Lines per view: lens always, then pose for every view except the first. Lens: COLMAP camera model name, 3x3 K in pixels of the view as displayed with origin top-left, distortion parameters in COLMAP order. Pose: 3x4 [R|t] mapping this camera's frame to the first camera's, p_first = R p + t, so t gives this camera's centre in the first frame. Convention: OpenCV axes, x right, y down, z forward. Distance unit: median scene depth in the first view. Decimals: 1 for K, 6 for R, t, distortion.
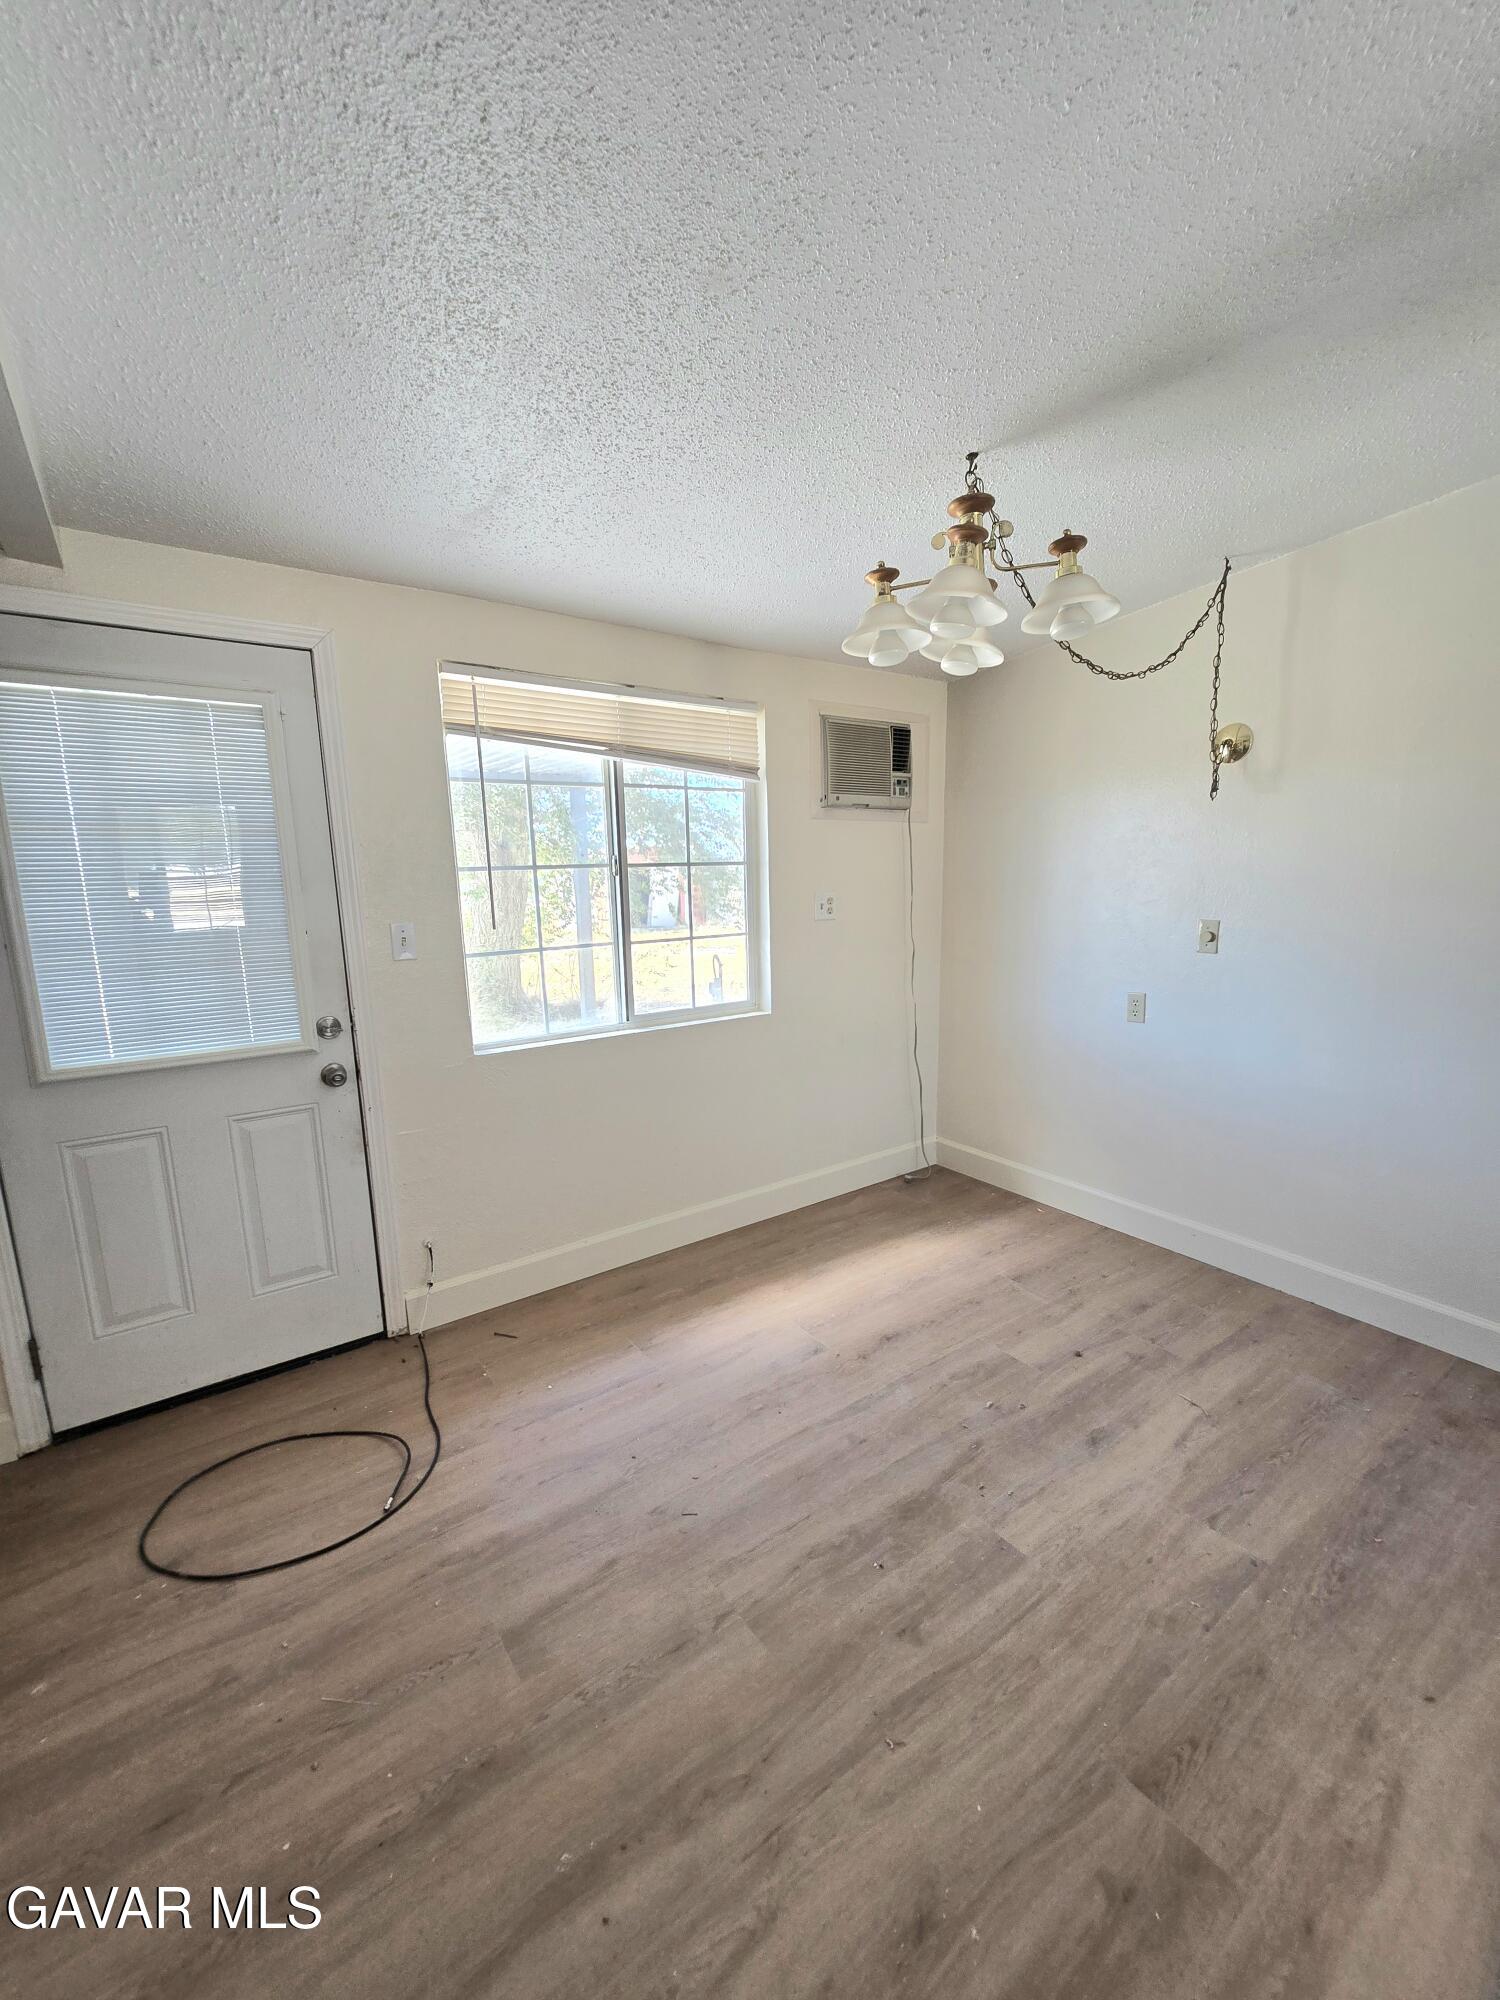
lens RADIAL K [[812.8, 0, 757.3], [0, 812.8, 1012.0], [0, 0, 1]] dist [0.012063, 0.000096]
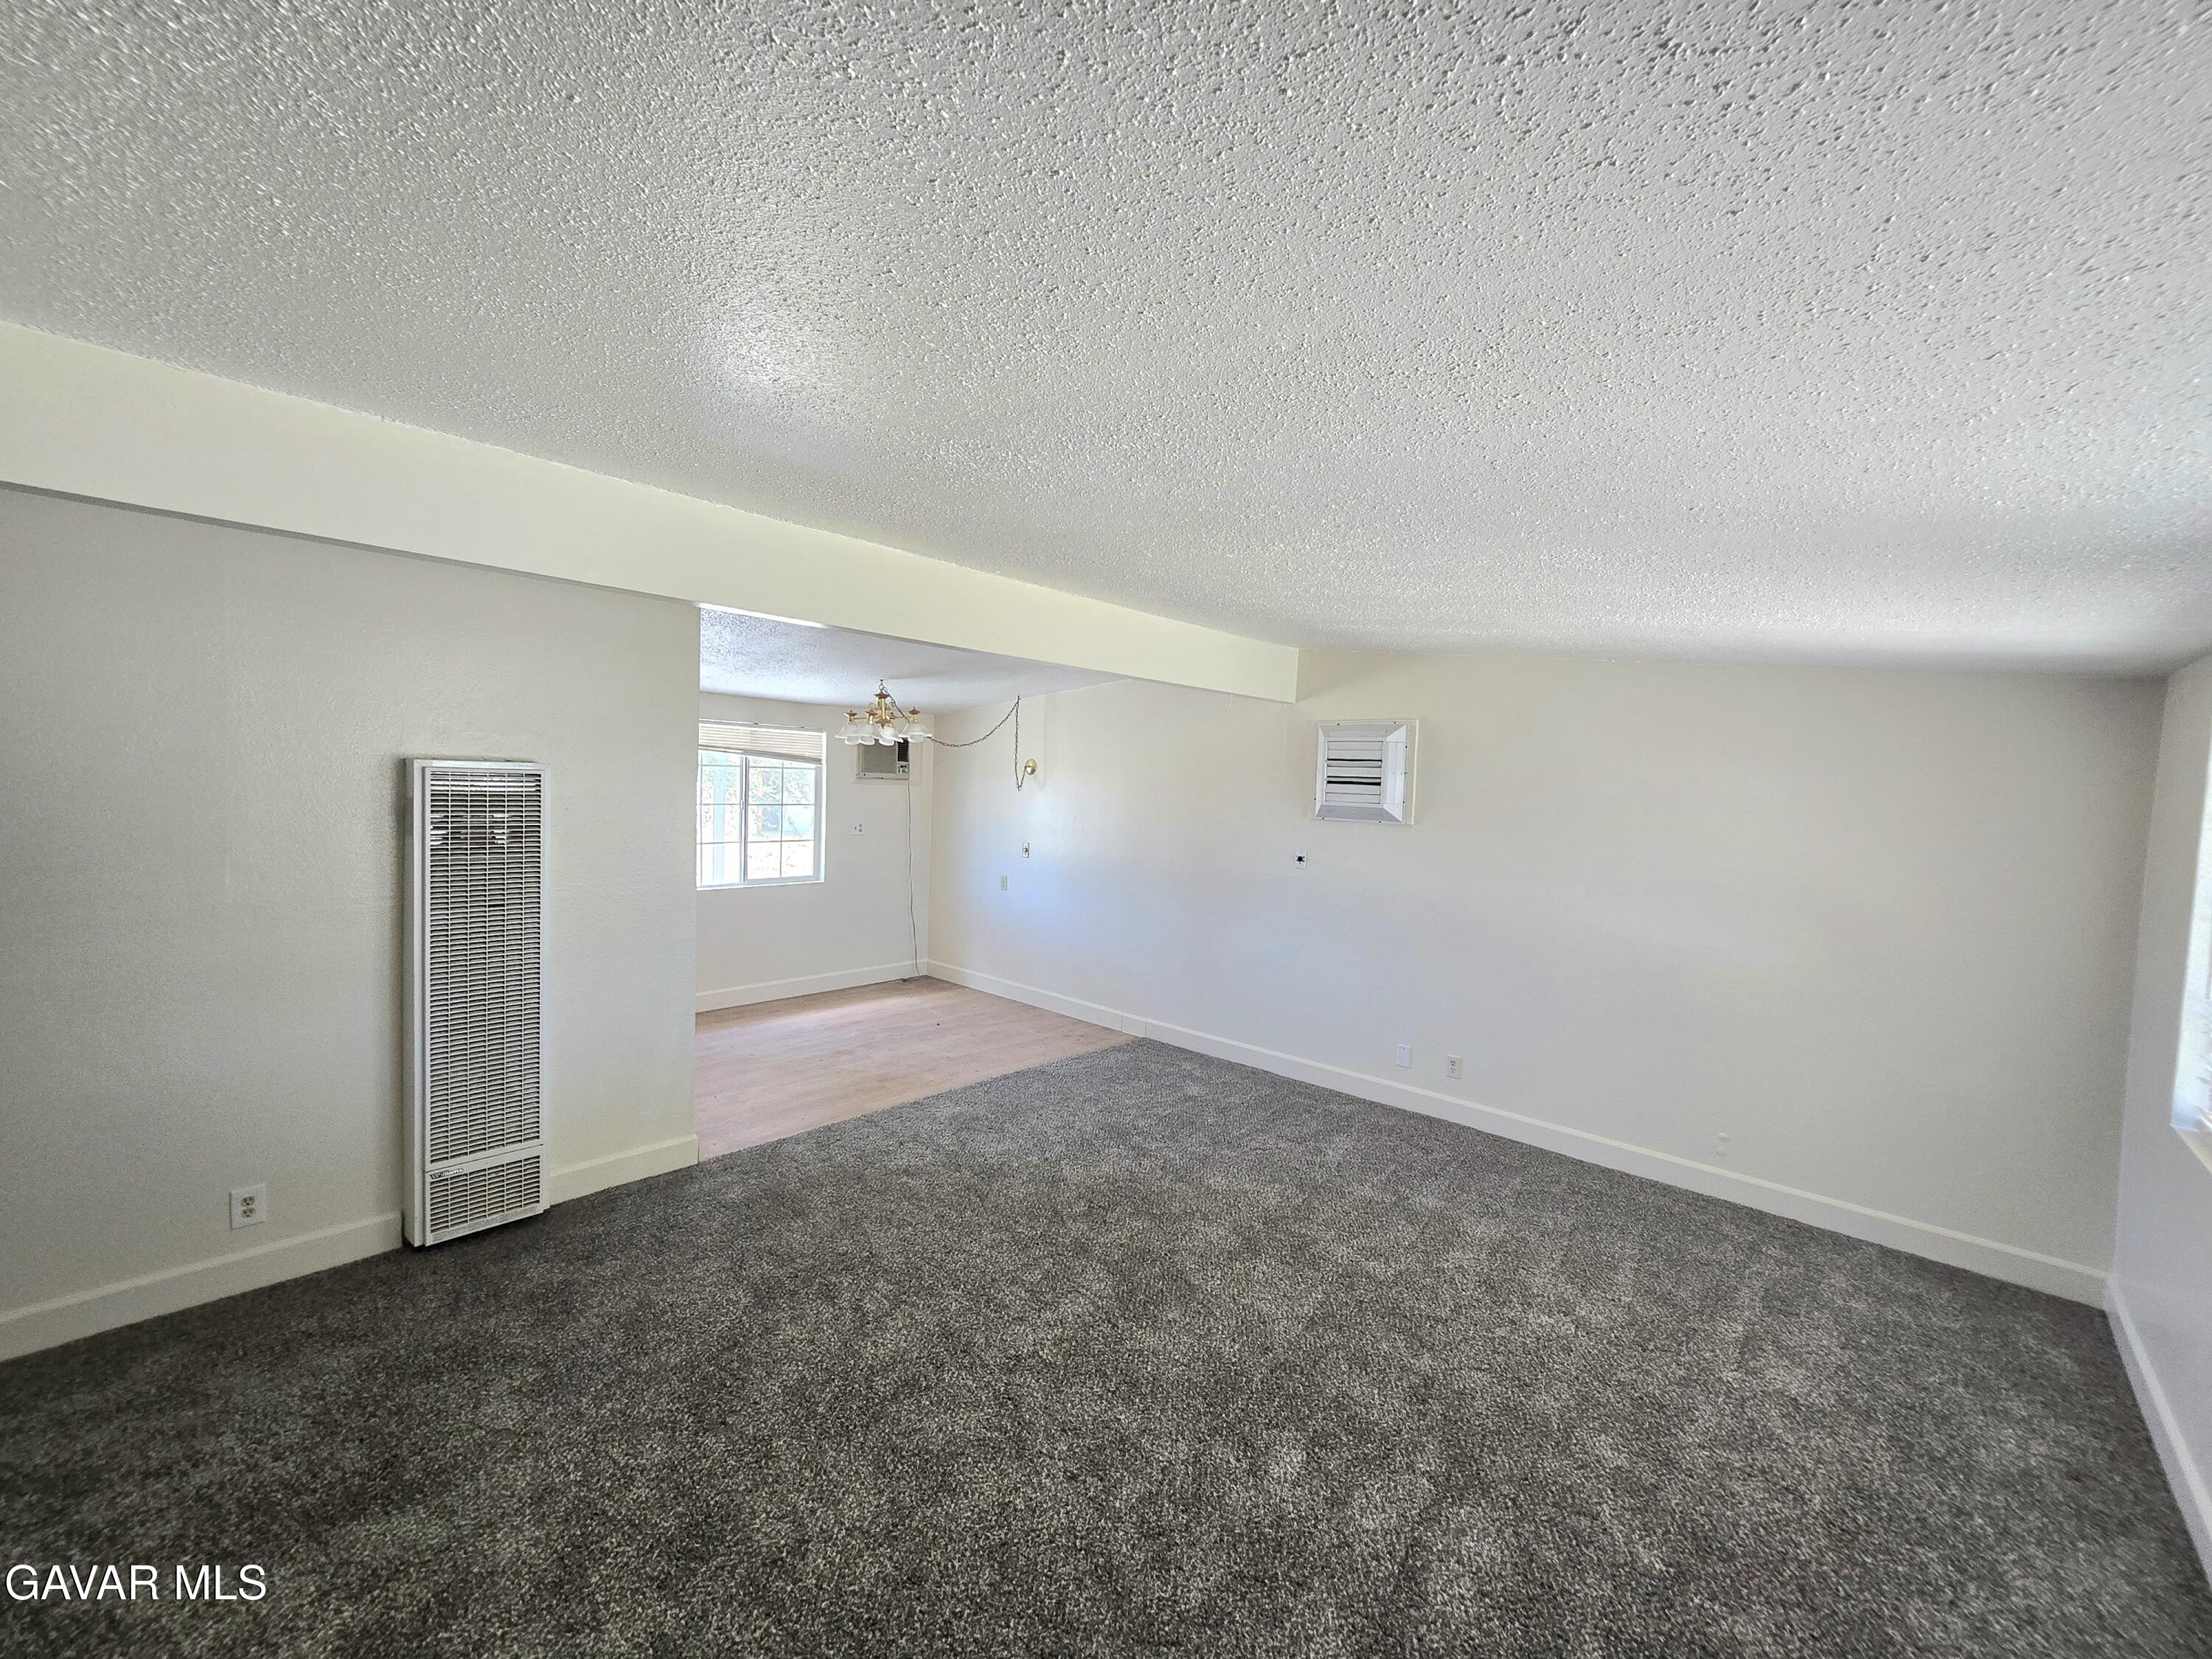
lens RADIAL K [[899.0, 0, 1109.6], [0, 899.0, 811.9], [0, 0, 1]] dist [0.012063, 0.000096]
pose [[0.978422, 0.039665, 0.202774, 0.252893], [-0.010993, 0.990003, -0.140614, 0.135107], [-0.206325, 0.135351, 0.969077, -1.298792]]
